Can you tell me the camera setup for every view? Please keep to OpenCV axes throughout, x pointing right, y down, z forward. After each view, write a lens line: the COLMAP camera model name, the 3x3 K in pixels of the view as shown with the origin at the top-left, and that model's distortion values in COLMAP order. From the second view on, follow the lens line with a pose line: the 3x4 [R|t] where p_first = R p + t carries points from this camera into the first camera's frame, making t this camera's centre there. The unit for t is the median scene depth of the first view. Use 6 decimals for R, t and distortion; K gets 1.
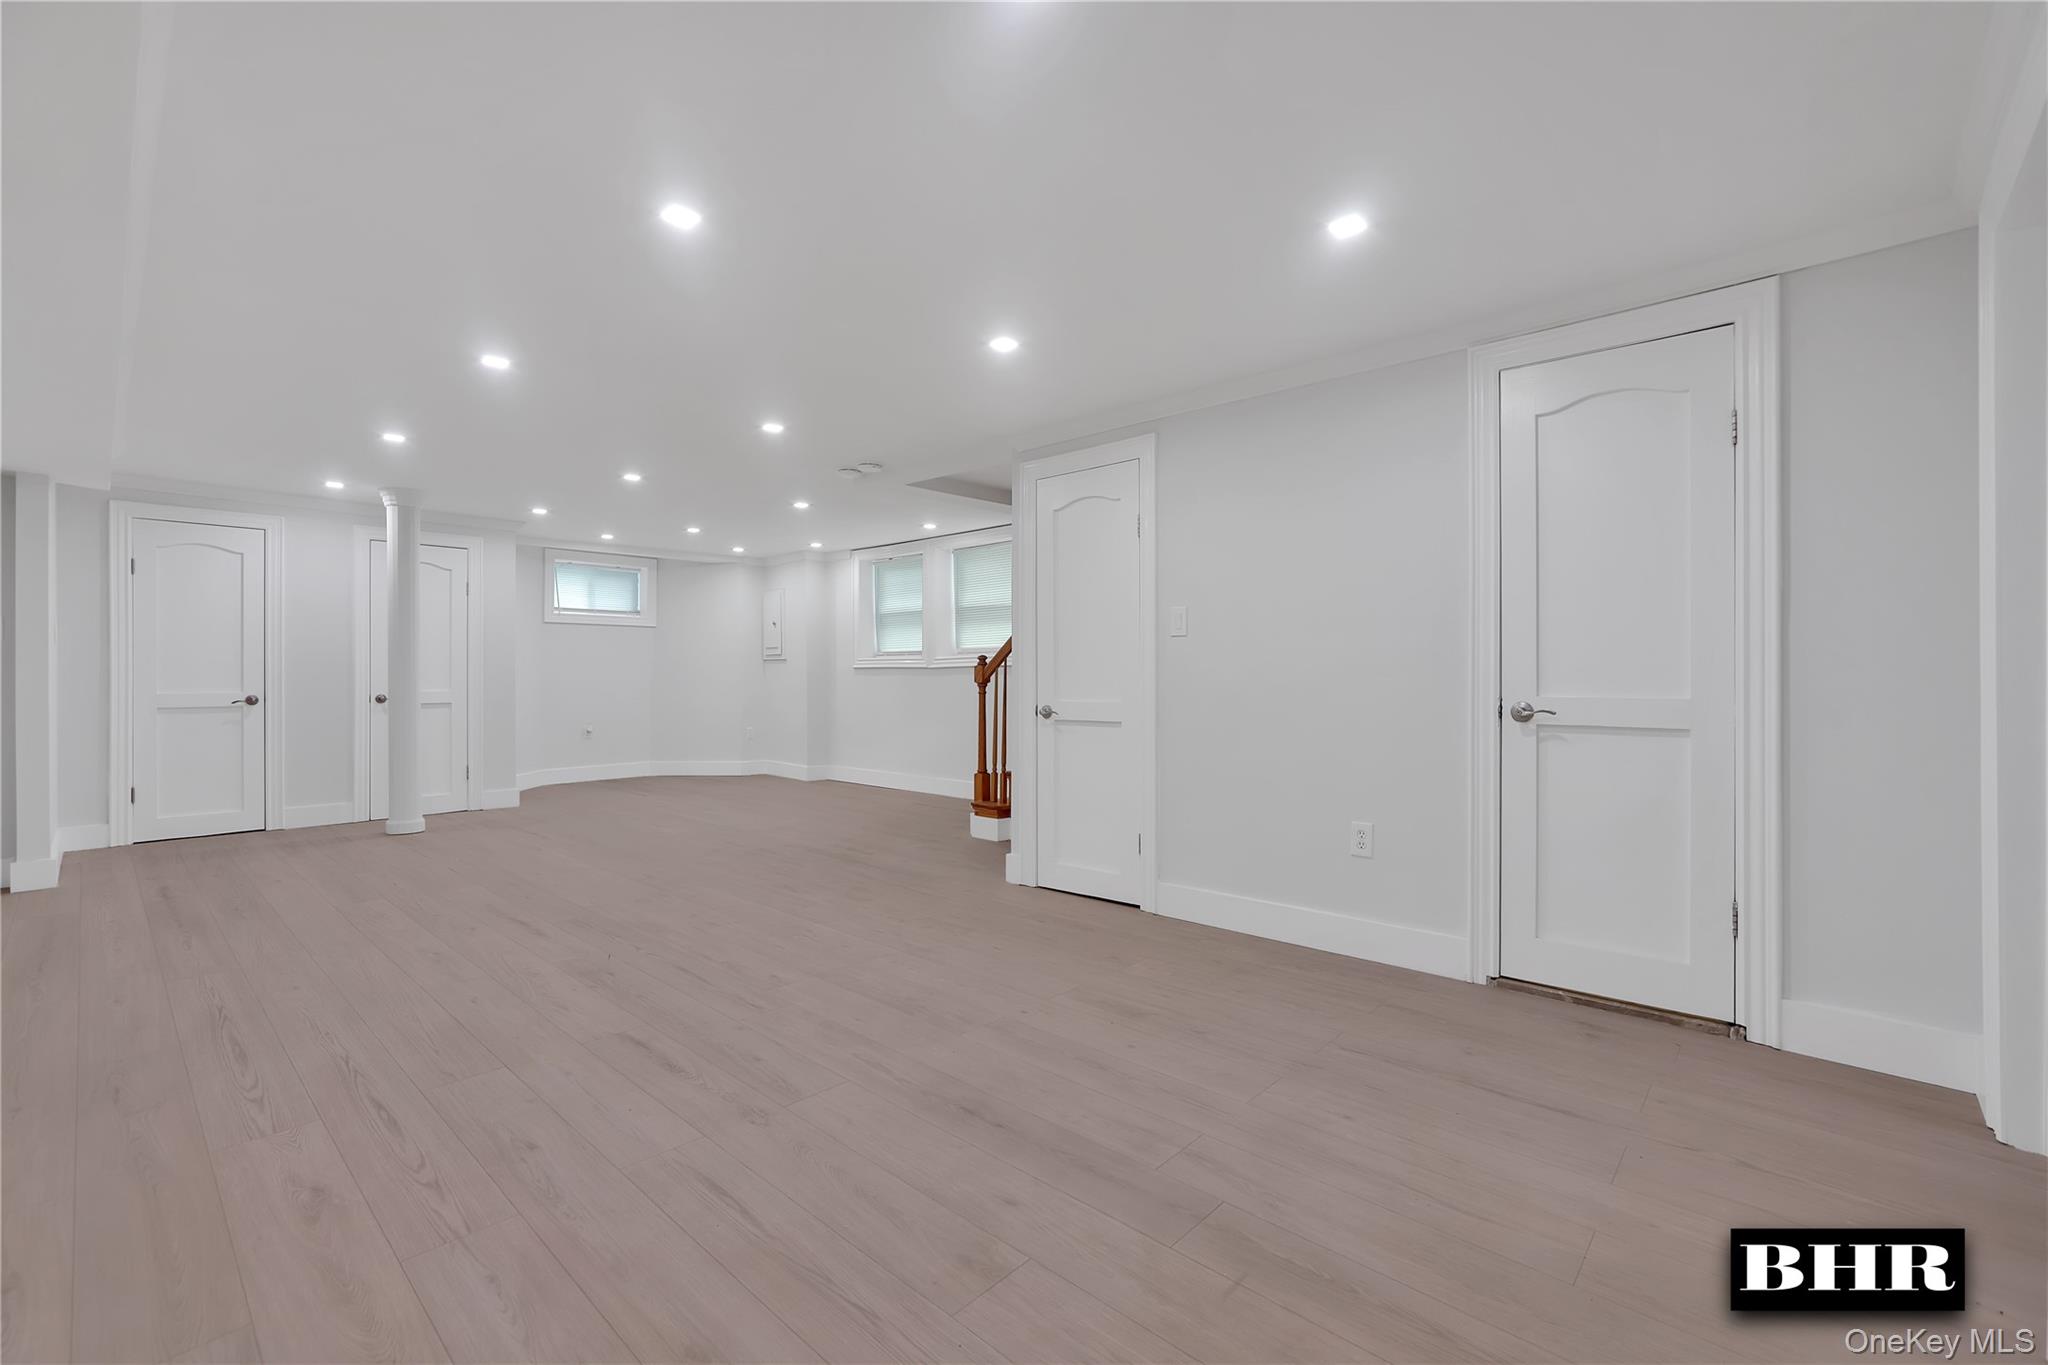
lens RADIAL K [[873.9, 0, 1022.4], [0, 873.9, 683.2], [0, 0, 1]] dist [0.006726, 0.000140]
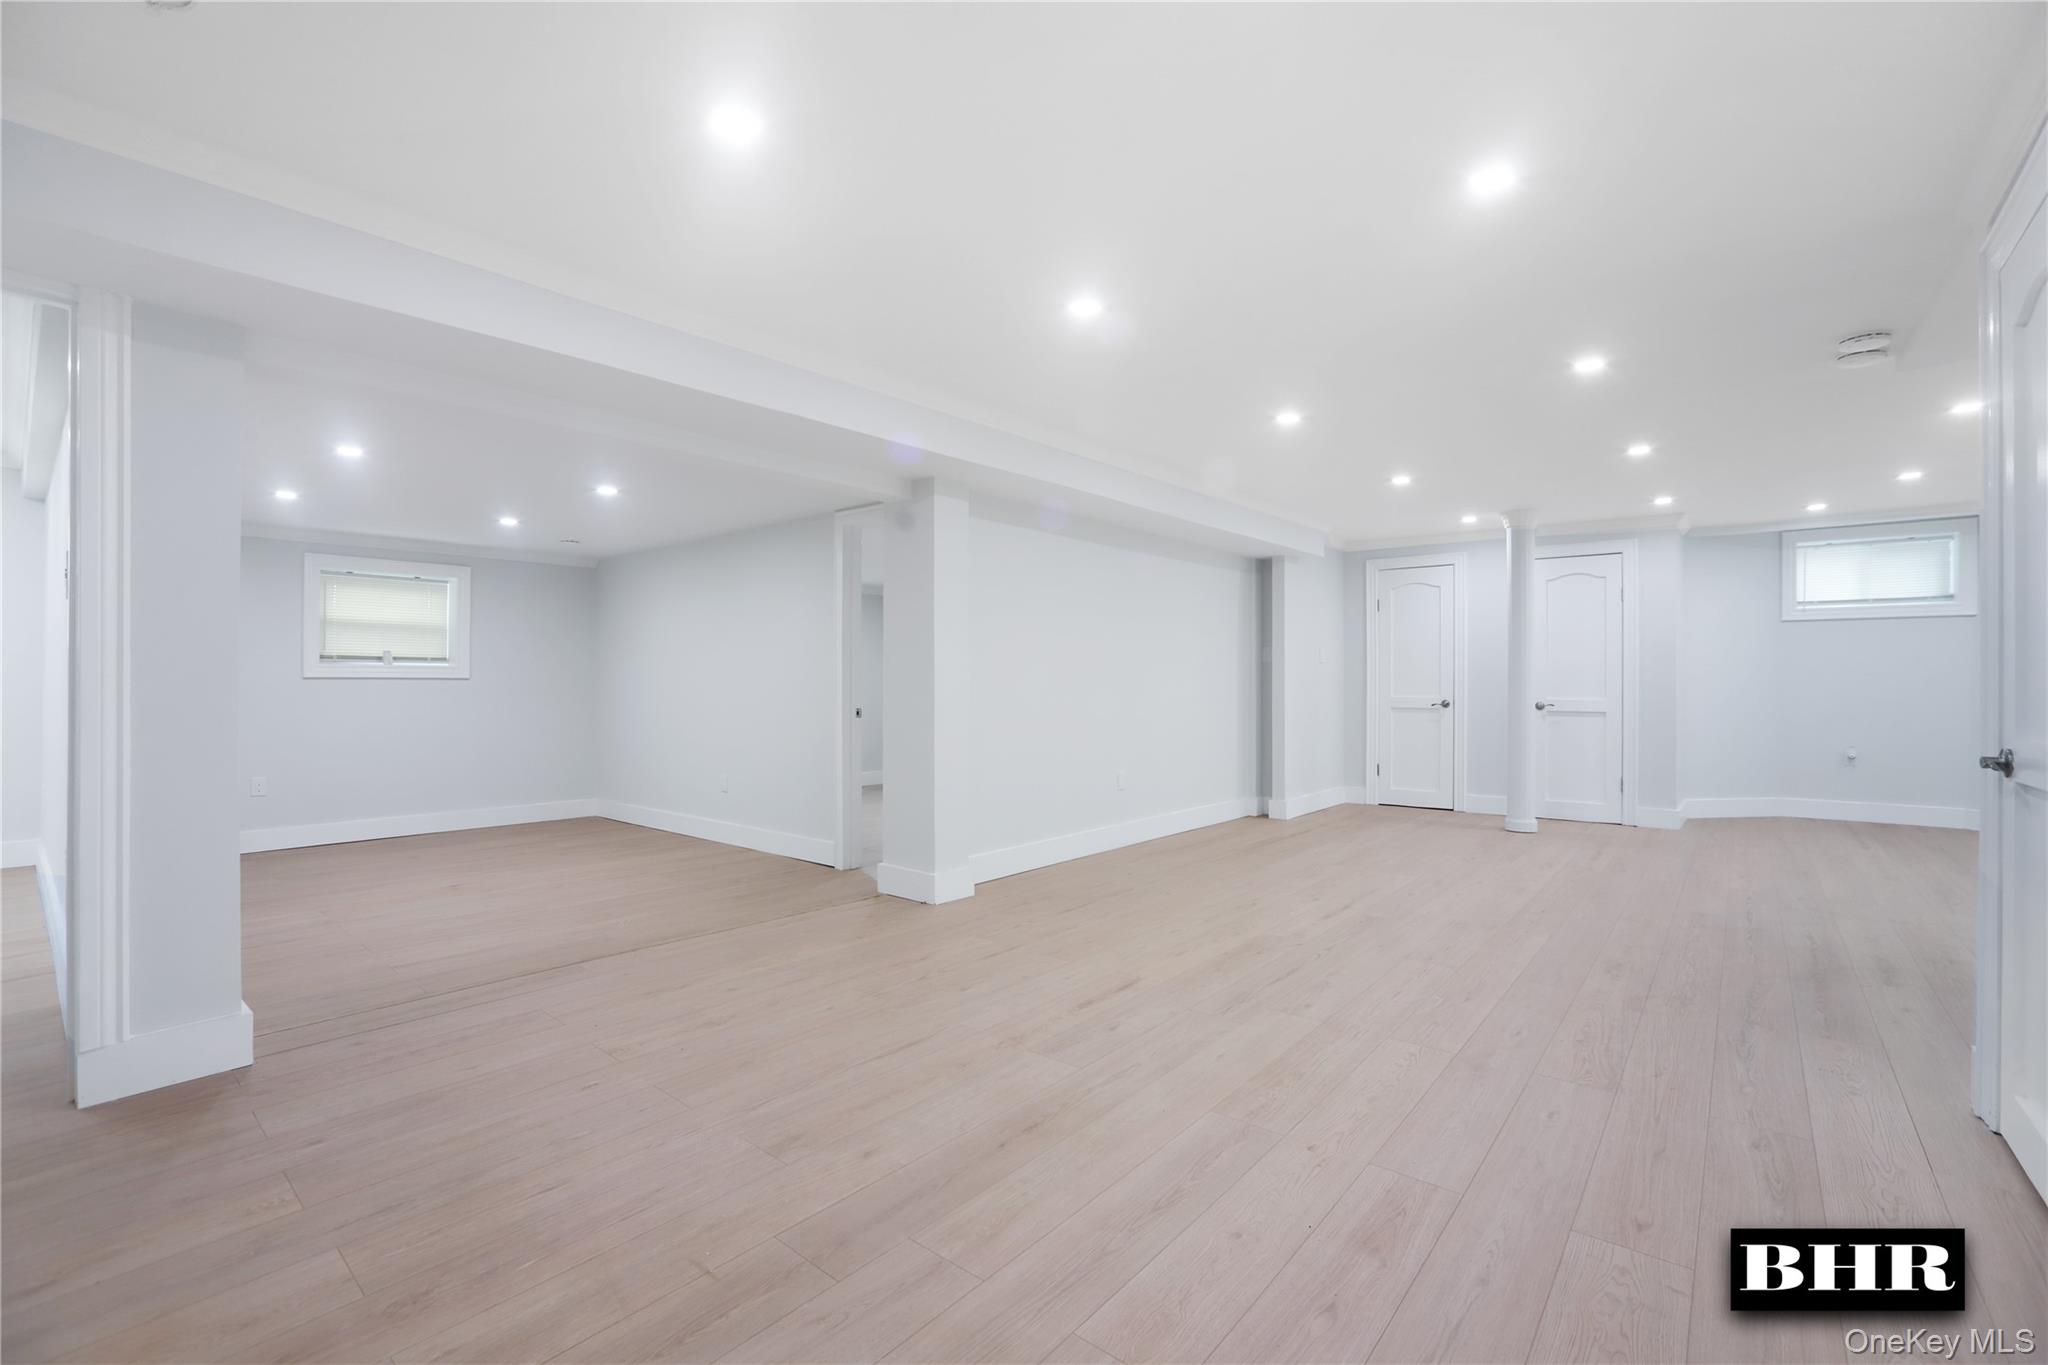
lens RADIAL K [[888.6, 0, 1029.9], [0, 888.6, 672.3], [0, 0, 1]] dist [-0.023406, 0.001193]
pose [[0.060975, -0.012645, -0.998059, 0.334658], [-0.010505, 0.999856, -0.013310, -0.002653], [0.998084, 0.011296, 0.060833, 0.335634]]
